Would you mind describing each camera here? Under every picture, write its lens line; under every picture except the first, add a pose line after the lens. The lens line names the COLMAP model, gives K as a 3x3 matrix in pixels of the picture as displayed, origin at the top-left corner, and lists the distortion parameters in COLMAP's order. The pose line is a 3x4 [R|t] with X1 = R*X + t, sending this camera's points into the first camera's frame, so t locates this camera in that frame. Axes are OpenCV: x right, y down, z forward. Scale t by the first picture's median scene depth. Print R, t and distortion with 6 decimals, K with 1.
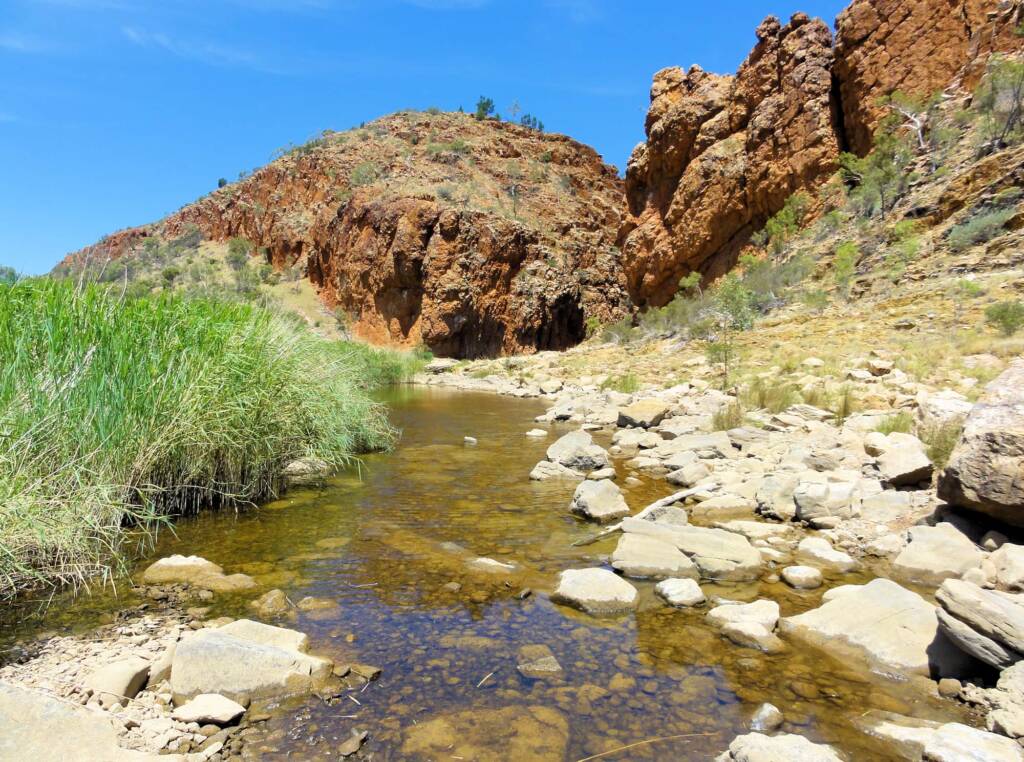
lens RADIAL K [[718.5, 0, 512.0], [0, 718.5, 381.0], [0, 0, 1]] dist [-0.001874, 0.003526]
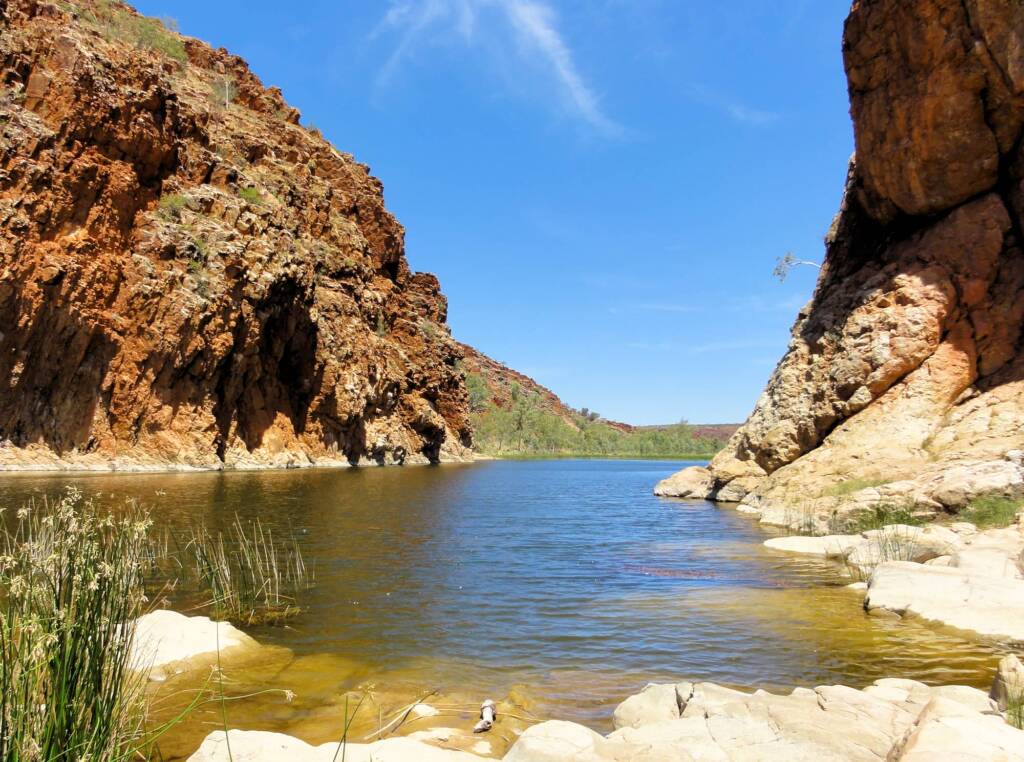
lens RADIAL K [[718.9, 0, 512.0], [0, 718.9, 381.0], [0, 0, 1]] dist [-0.003353, 0.001455]
pose [[0.823260, 0.046895, 0.565724, -0.045269], [0.021761, 0.993242, -0.114001, -0.019118], [-0.567247, 0.106163, 0.816676, 0.646075]]
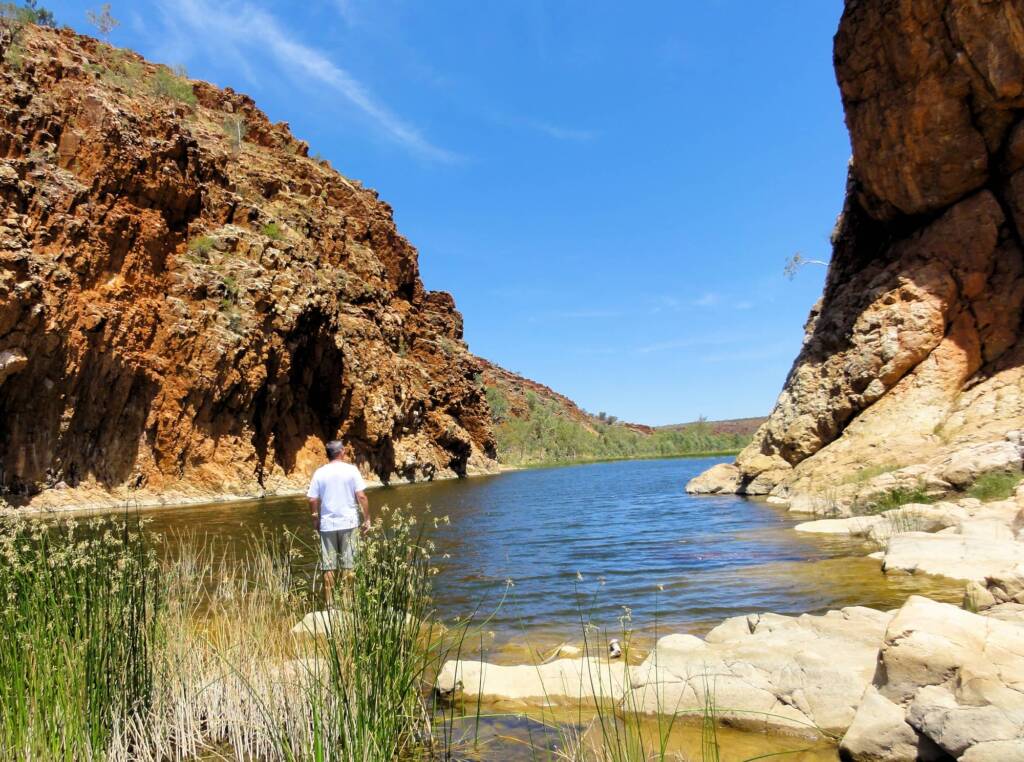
lens RADIAL K [[718.5, 0, 512.0], [0, 718.5, 381.0], [0, 0, 1]] dist [-0.001874, 0.003526]
pose [[0.836091, -0.002828, 0.548584, -0.056196], [0.087362, 0.987912, -0.128055, -0.019573], [-0.541590, 0.154991, 0.826231, 0.638571]]
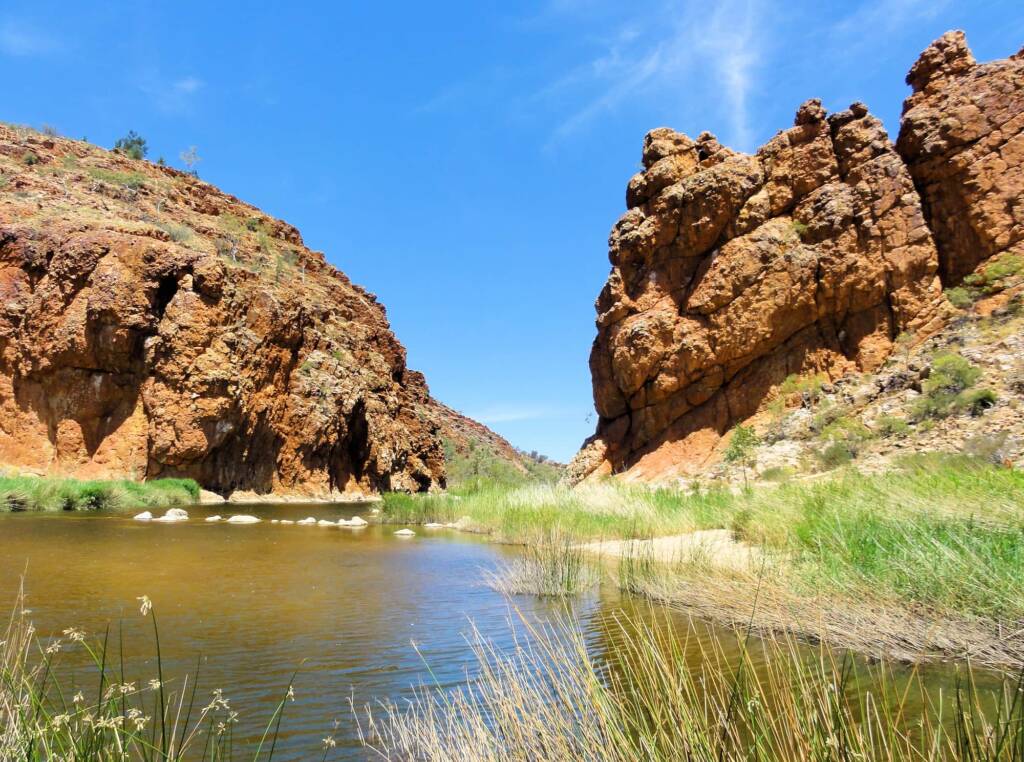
lens RADIAL K [[718.2, 0, 512.0], [0, 718.2, 381.0], [0, 0, 1]] dist [0.005745, 0.000985]
pose [[0.784802, 0.084741, 0.613925, -0.264692], [0.023292, 0.985875, -0.165857, -0.014826], [-0.619308, 0.144464, 0.771743, 0.349106]]
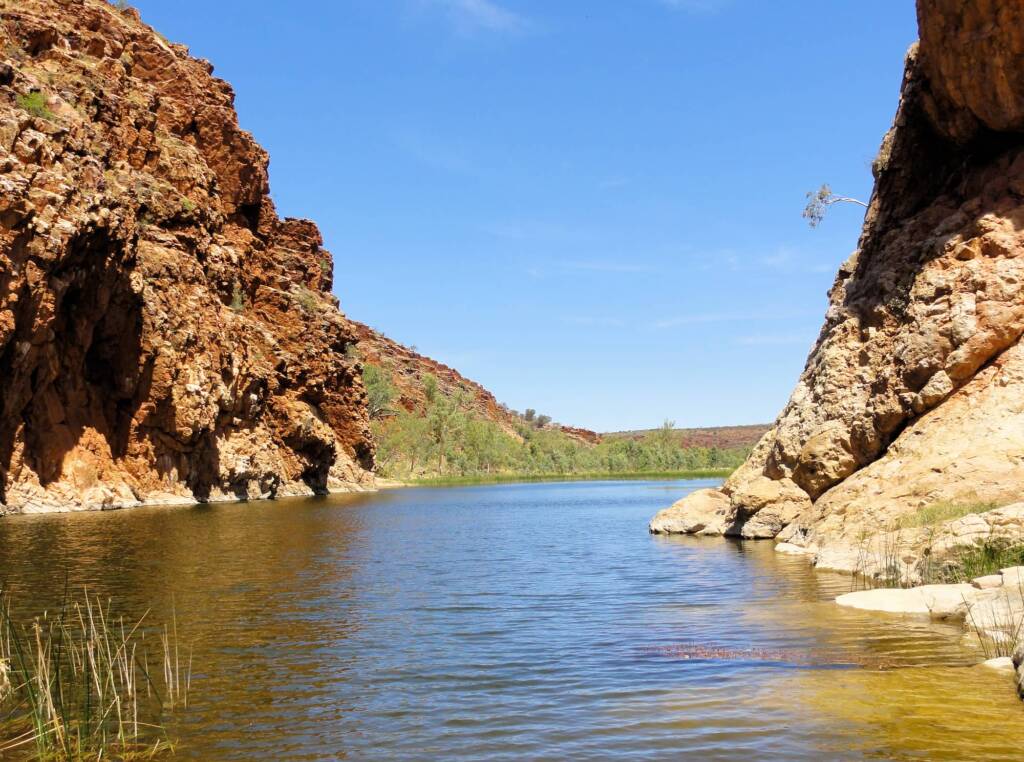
lens RADIAL K [[1020.9, 0, 517.0], [0, 1020.9, 383.8], [0, 0, 1]] dist [0.000073, 0.015914]
pose [[0.770021, 0.022444, 0.637624, -0.045792], [0.053363, 0.993614, -0.099417, -0.019788], [-0.635783, 0.110578, 0.763906, 0.650839]]
